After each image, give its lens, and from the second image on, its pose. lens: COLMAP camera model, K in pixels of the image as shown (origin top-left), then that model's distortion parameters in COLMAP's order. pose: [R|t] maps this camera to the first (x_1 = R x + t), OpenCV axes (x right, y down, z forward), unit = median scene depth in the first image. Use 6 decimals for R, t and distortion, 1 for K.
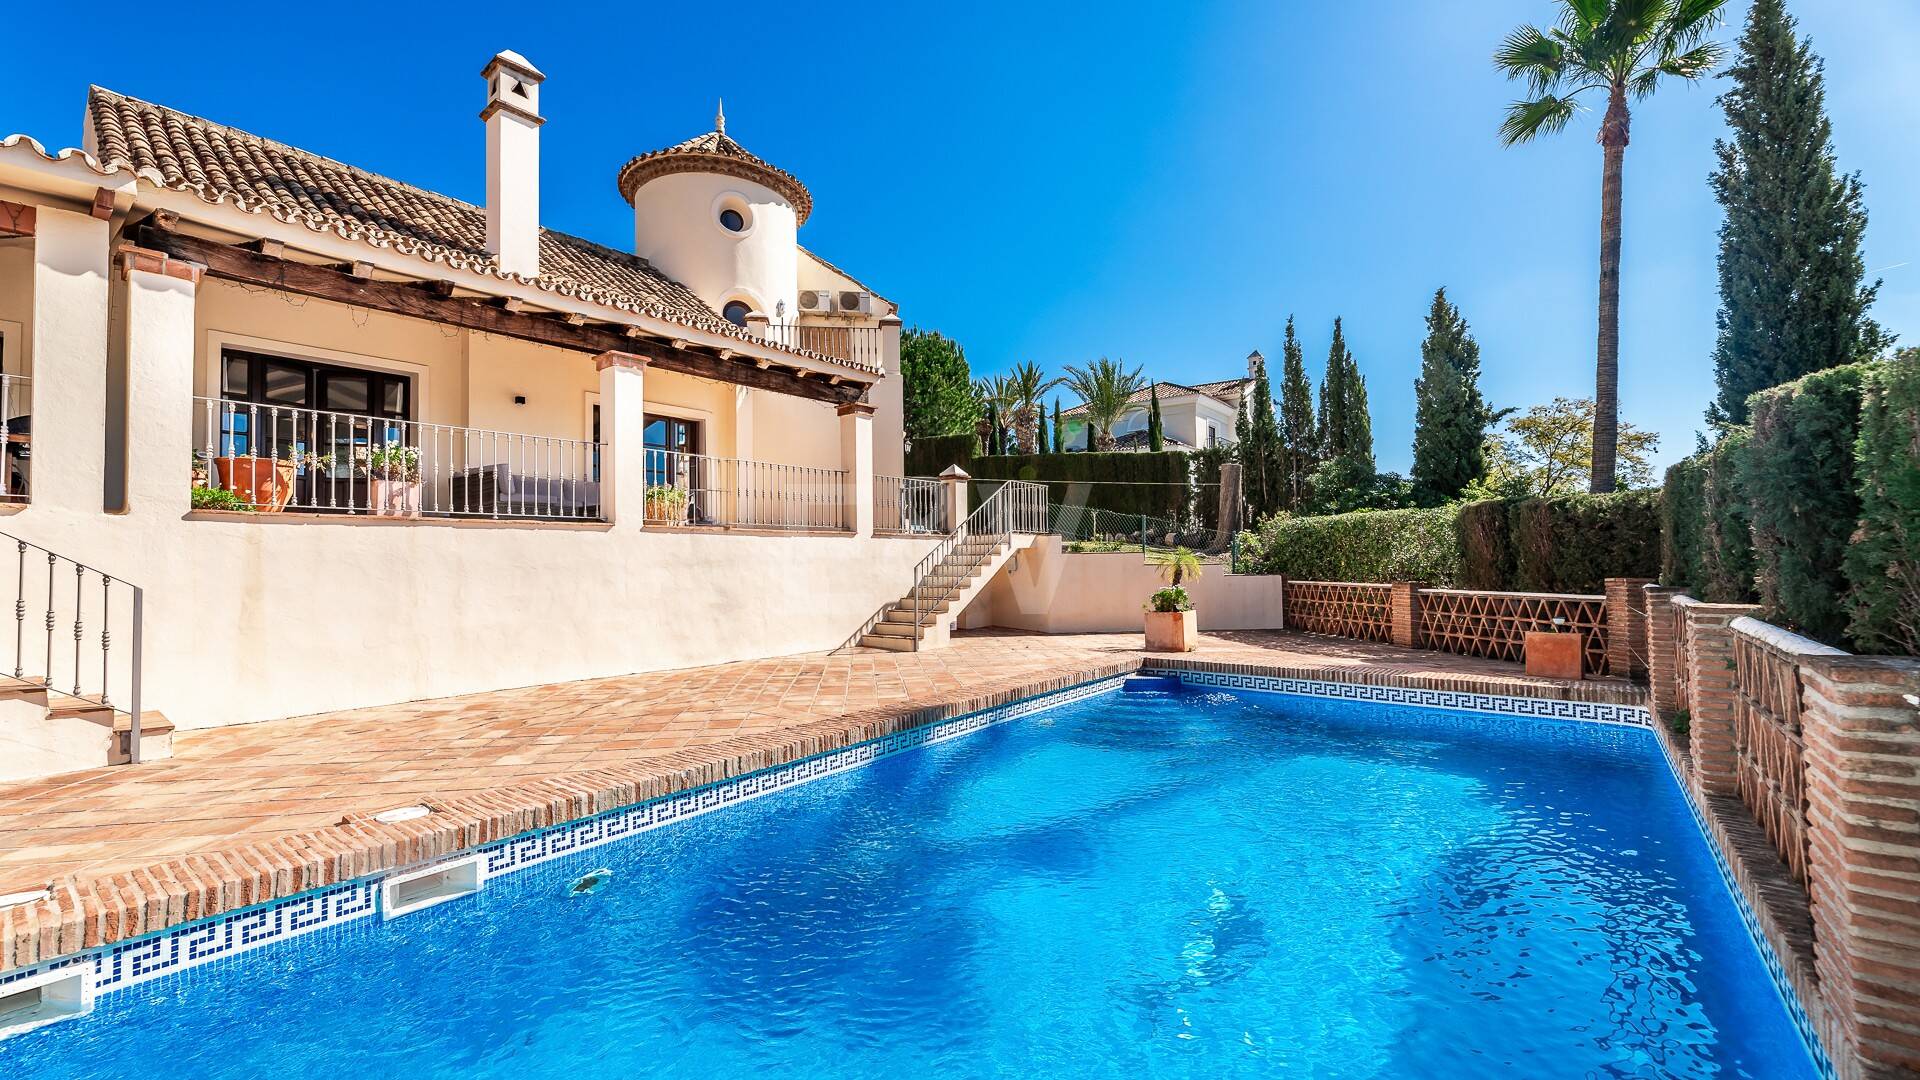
lens RADIAL K [[763.8, 0, 966.3], [0, 763.8, 541.7], [0, 0, 1]] dist [-0.003045, -0.000410]
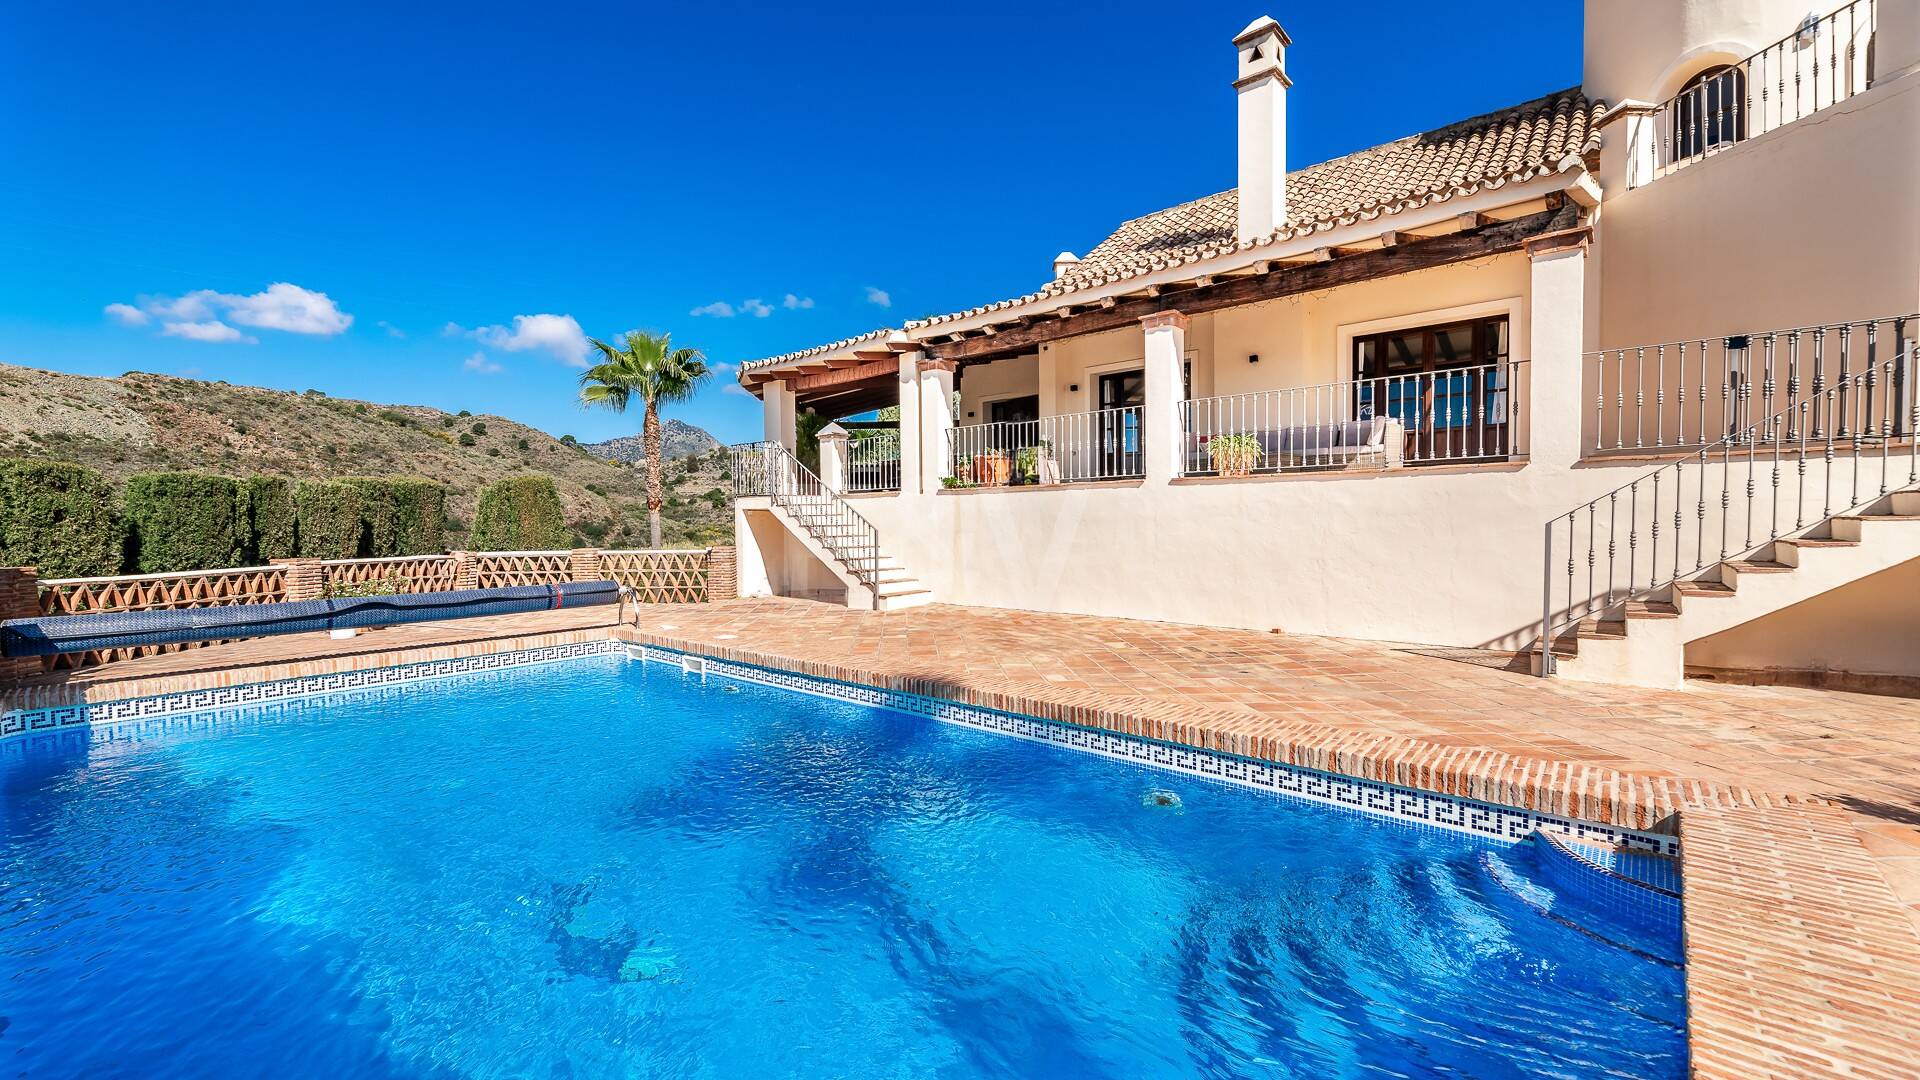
lens RADIAL K [[763.8, 0, 954.3], [0, 763.8, 544.4], [0, 0, 1]] dist [-0.003045, -0.000410]
pose [[-0.040720, 0.042941, -0.998247, 0.504889], [0.038057, 0.998418, 0.041396, 0.010735], [0.998446, -0.036304, -0.042290, 0.630015]]
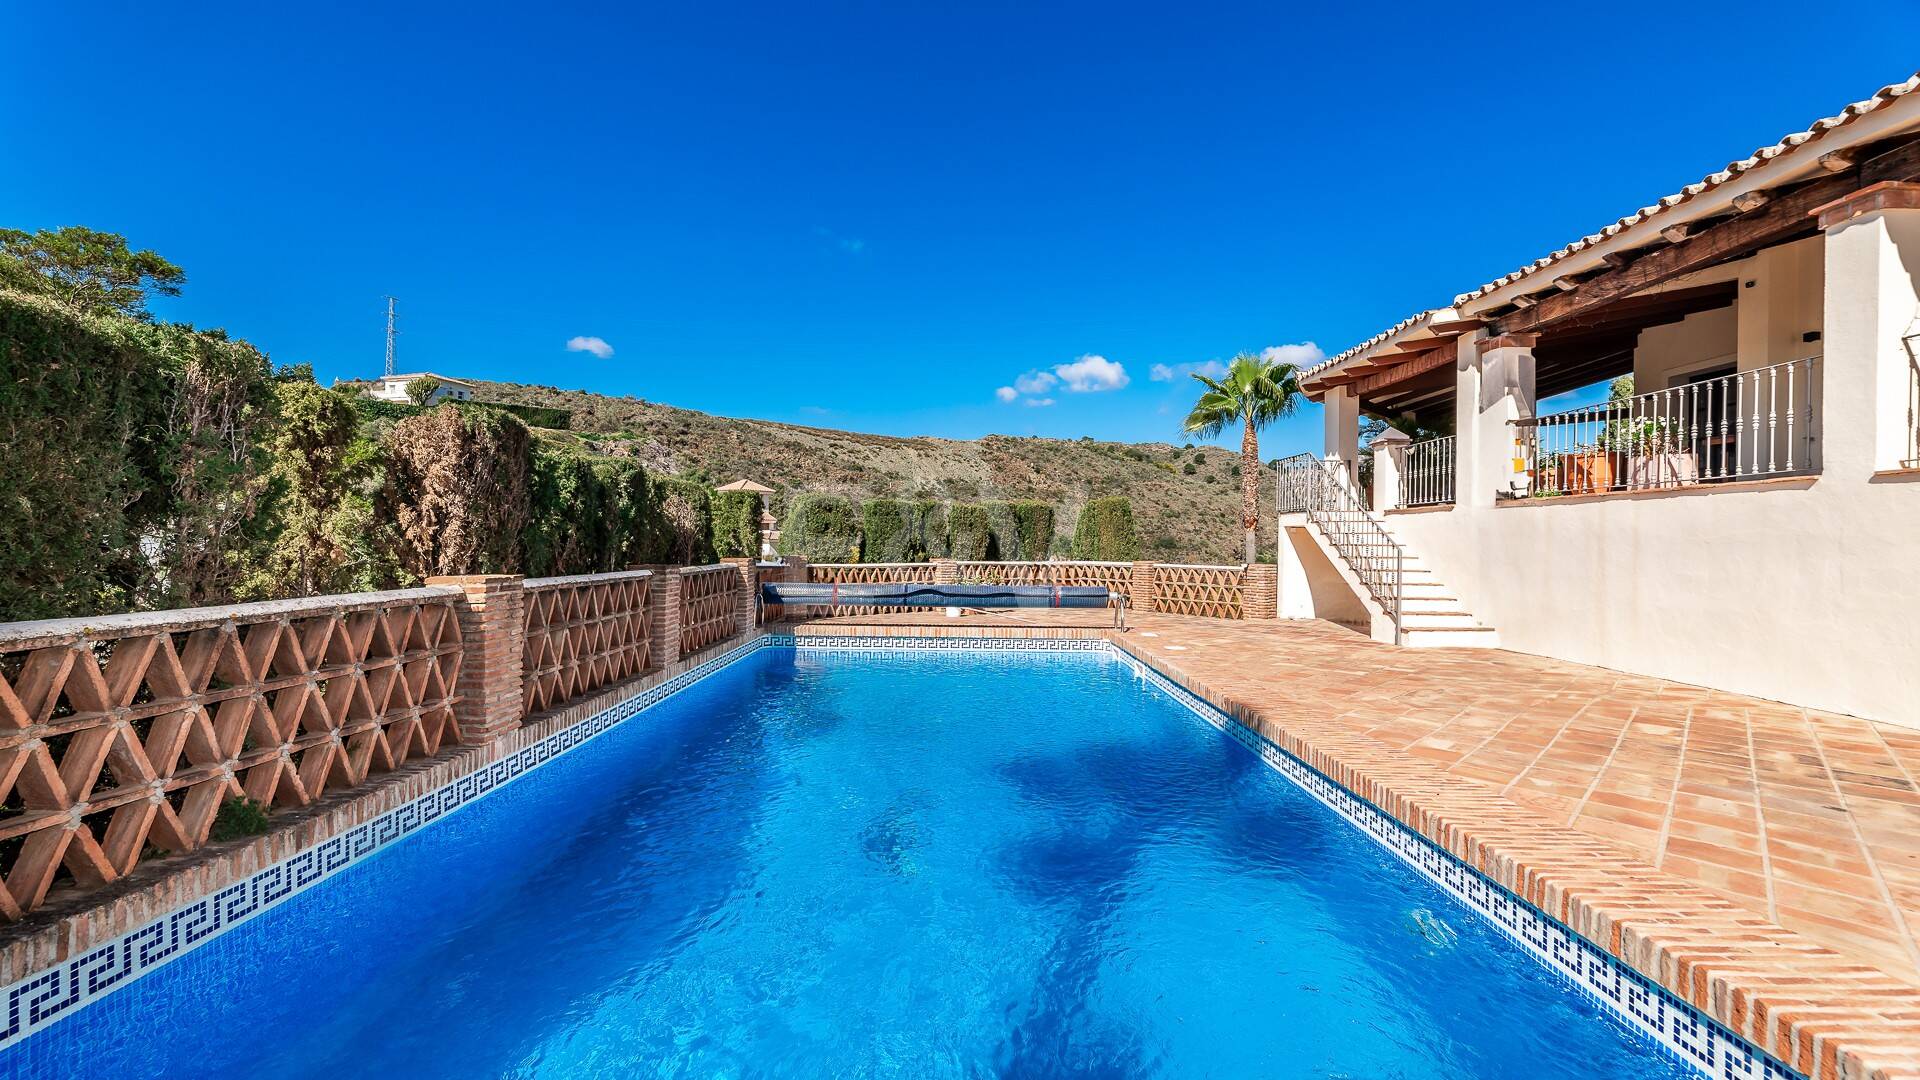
lens RADIAL K [[763.8, 0, 965.0], [0, 763.8, 544.0], [0, 0, 1]] dist [-0.003045, -0.000410]
pose [[-0.780976, 0.003983, -0.624549, 0.411049], [0.014054, 0.999839, -0.011198, 0.025743], [0.624403, -0.017522, -0.780905, 0.852076]]
